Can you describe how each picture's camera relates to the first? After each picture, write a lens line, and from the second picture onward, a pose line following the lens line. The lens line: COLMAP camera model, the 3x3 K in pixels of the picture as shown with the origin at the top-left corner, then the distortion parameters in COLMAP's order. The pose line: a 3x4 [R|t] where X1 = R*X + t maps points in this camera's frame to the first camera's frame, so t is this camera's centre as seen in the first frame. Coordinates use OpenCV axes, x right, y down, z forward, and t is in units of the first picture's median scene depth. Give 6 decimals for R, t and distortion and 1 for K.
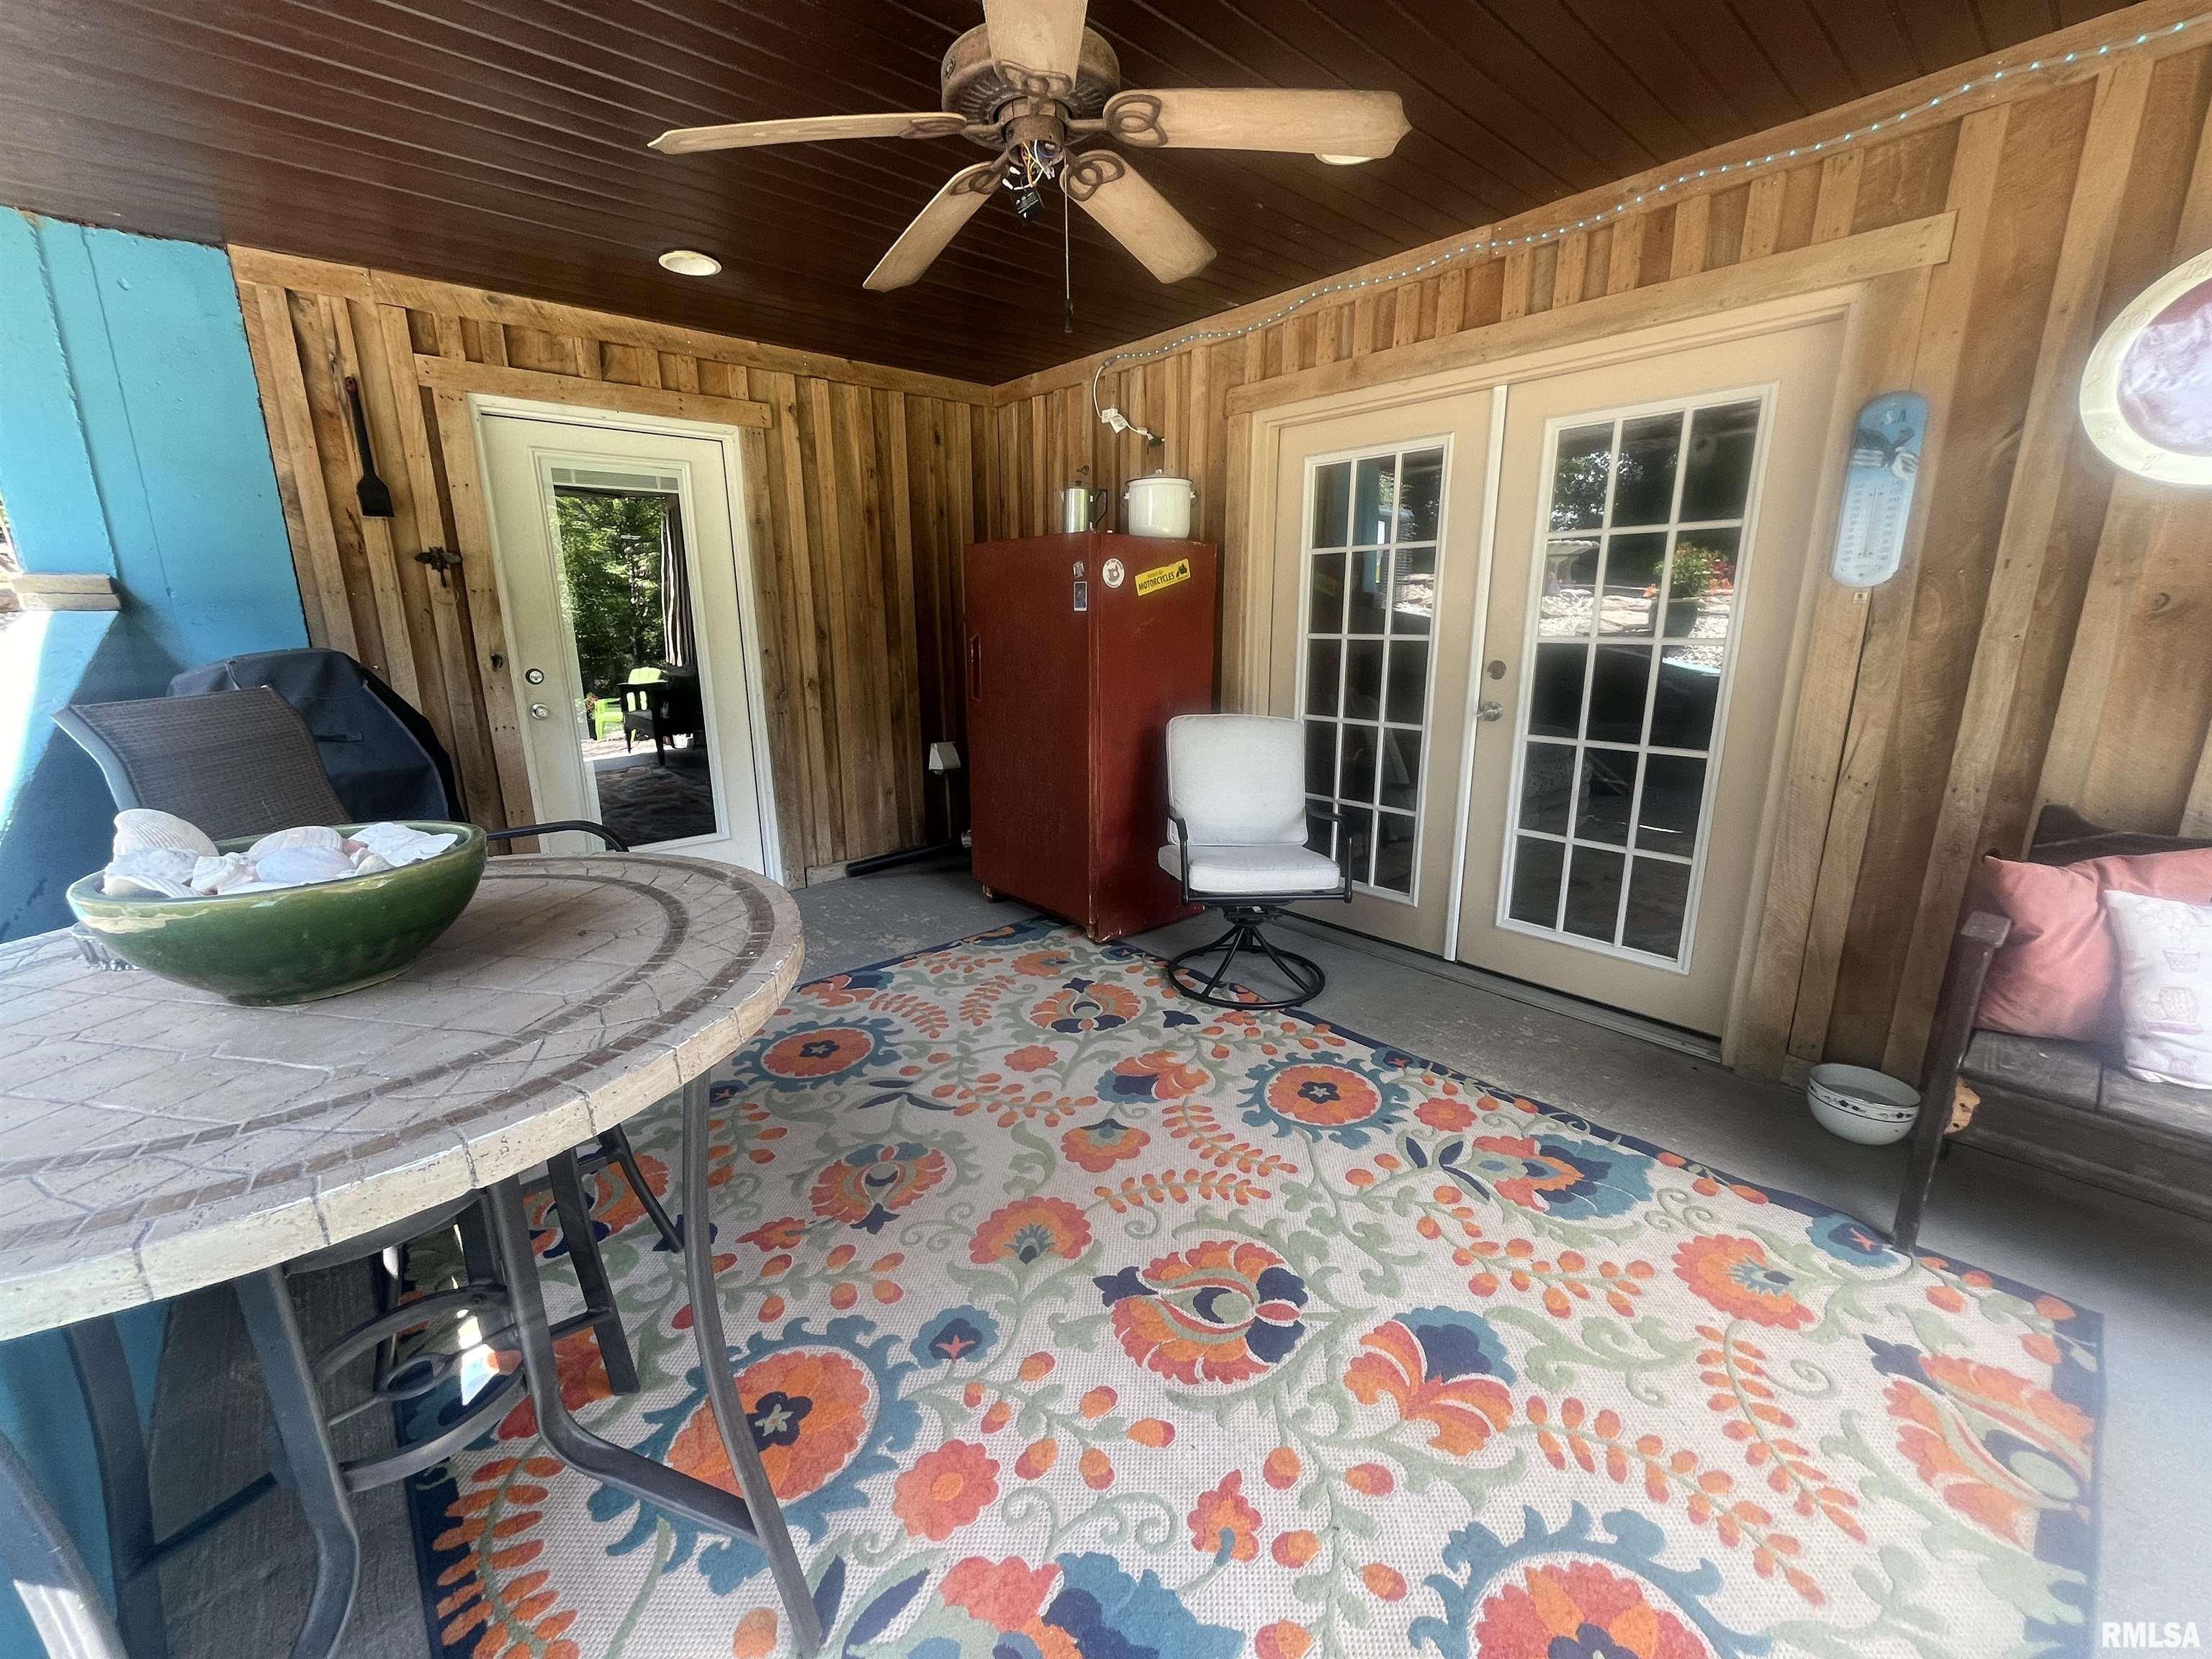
lens RADIAL K [[896.3, 0, 1095.3], [0, 896.3, 827.9], [0, 0, 1]] dist [-0.002857, 0.000103]
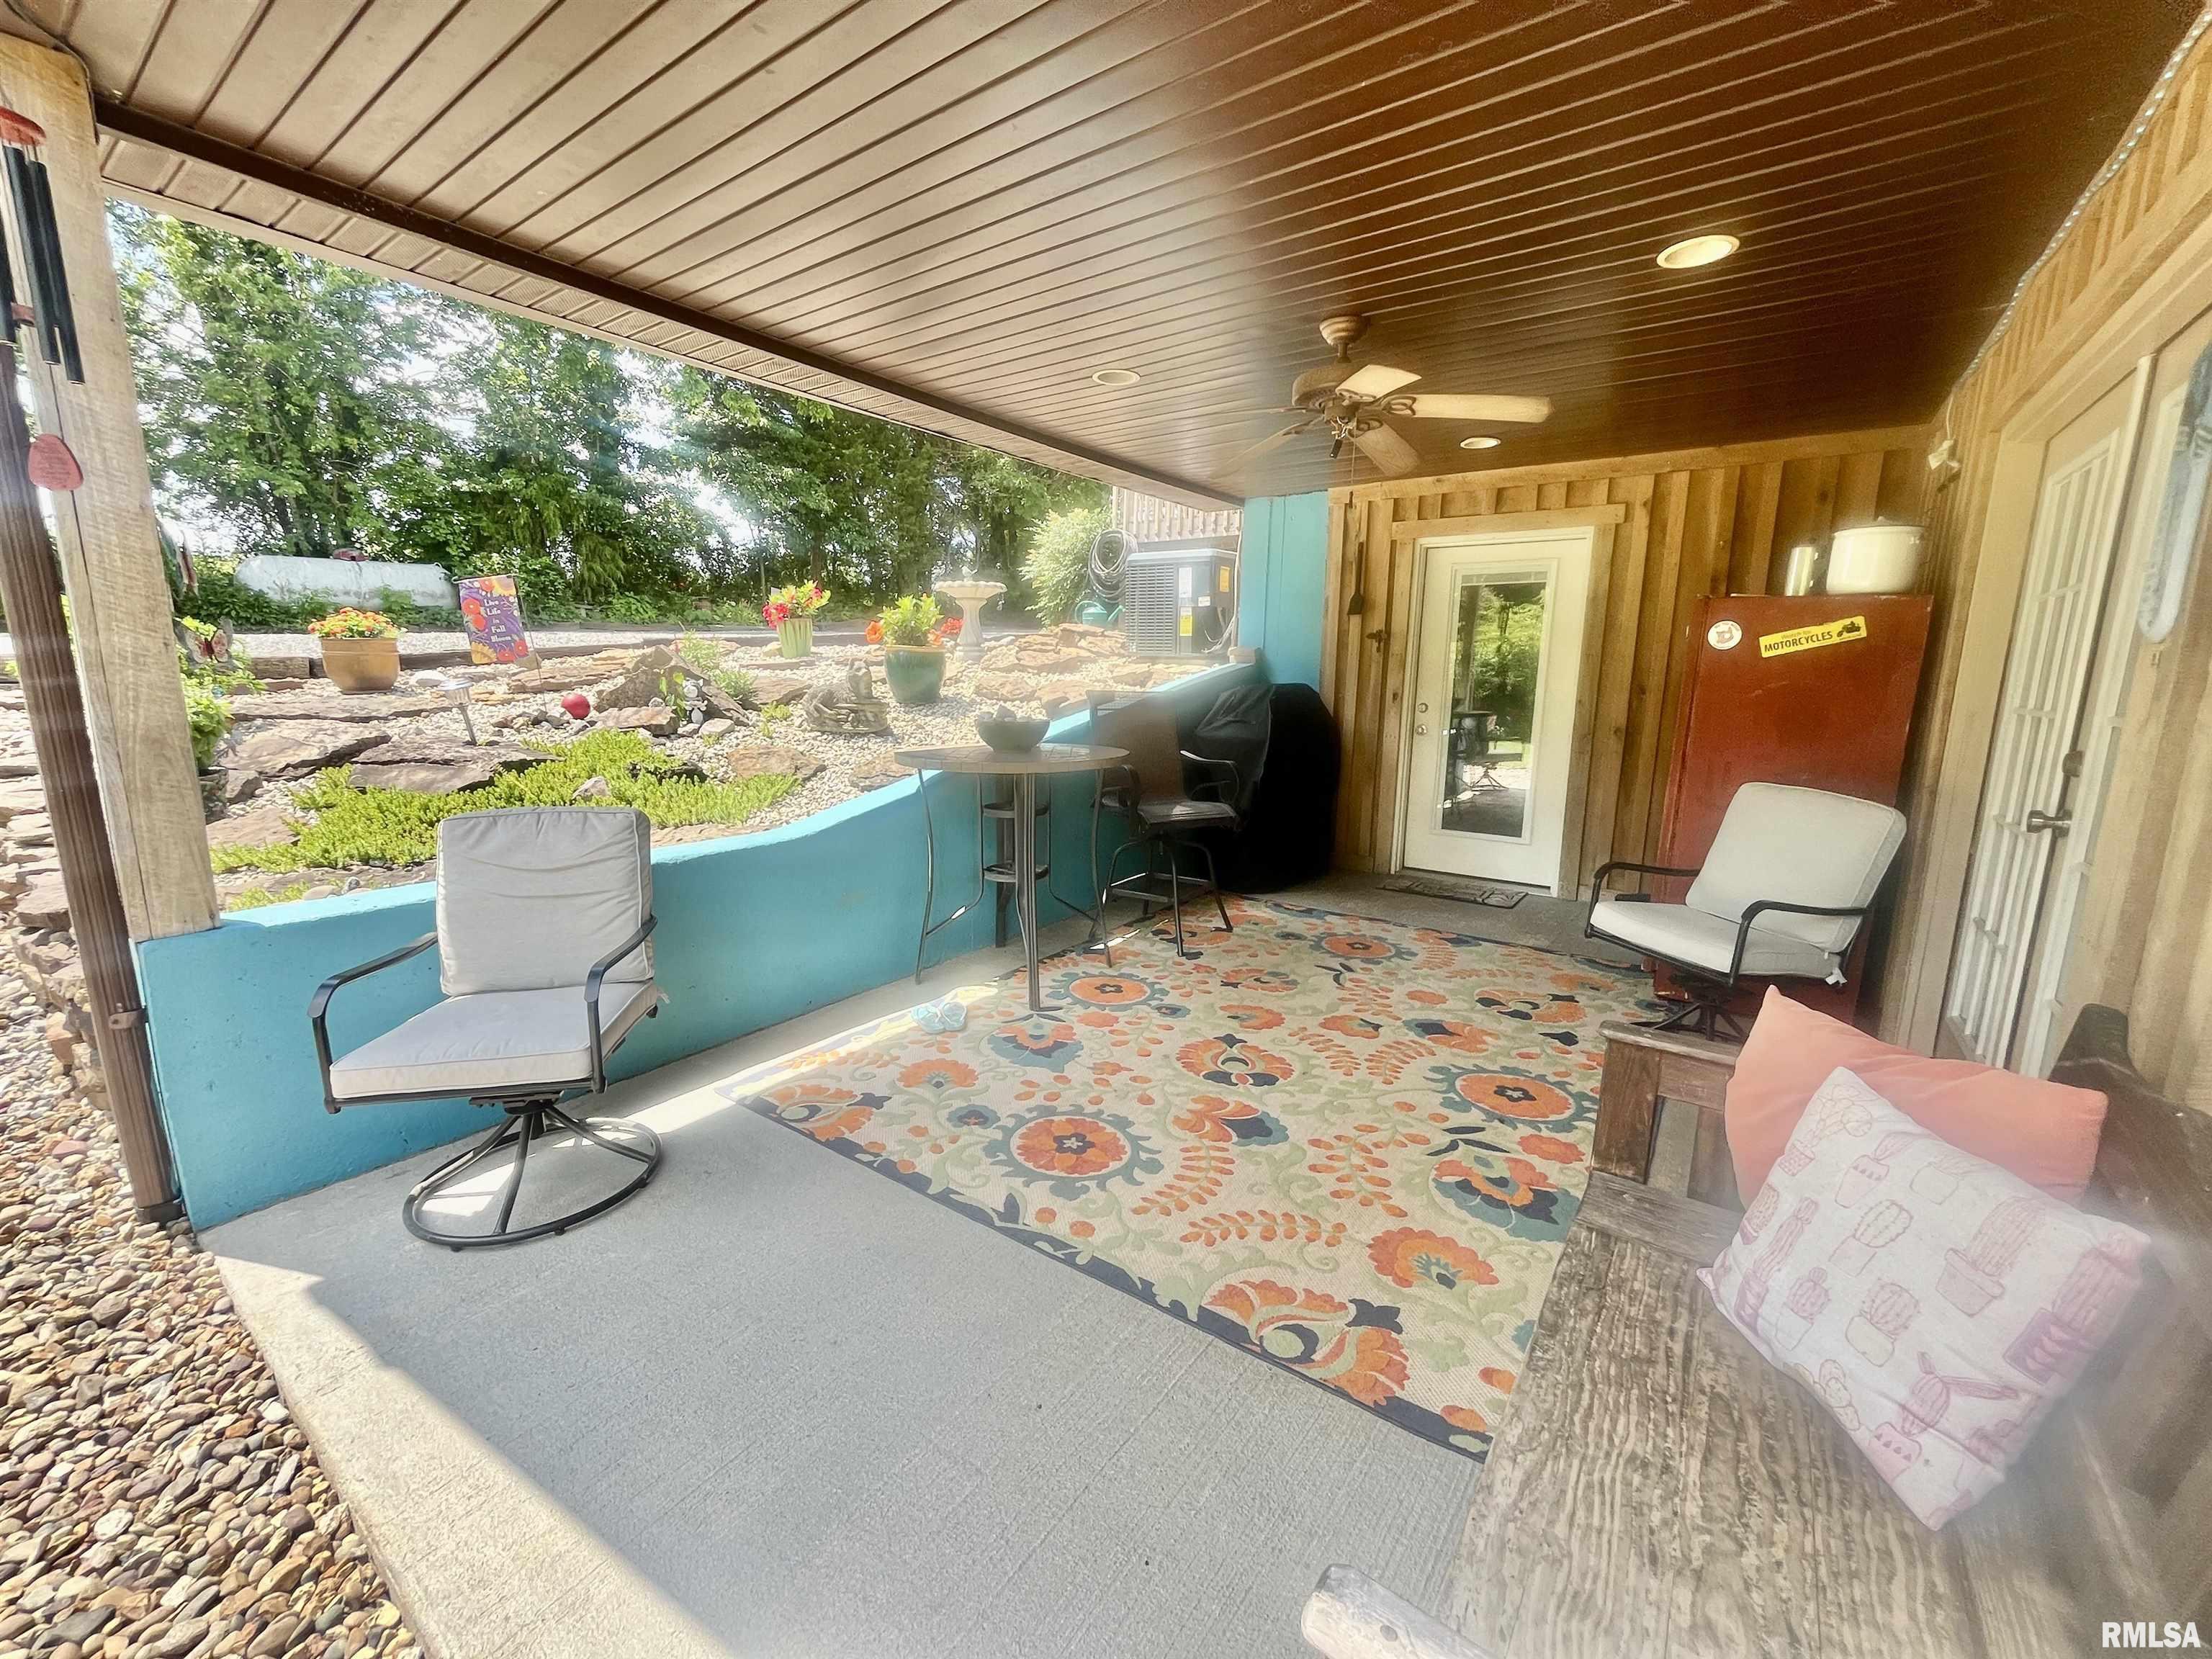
lens RADIAL K [[896.3, 0, 1095.3], [0, 896.3, 827.9], [0, 0, 1]] dist [-0.002857, 0.000103]
pose [[0.211502, 0.182583, -0.960172, 1.133230], [-0.244583, 0.961026, 0.128870, -0.040131], [0.946280, 0.207586, 0.247915, 0.154684]]
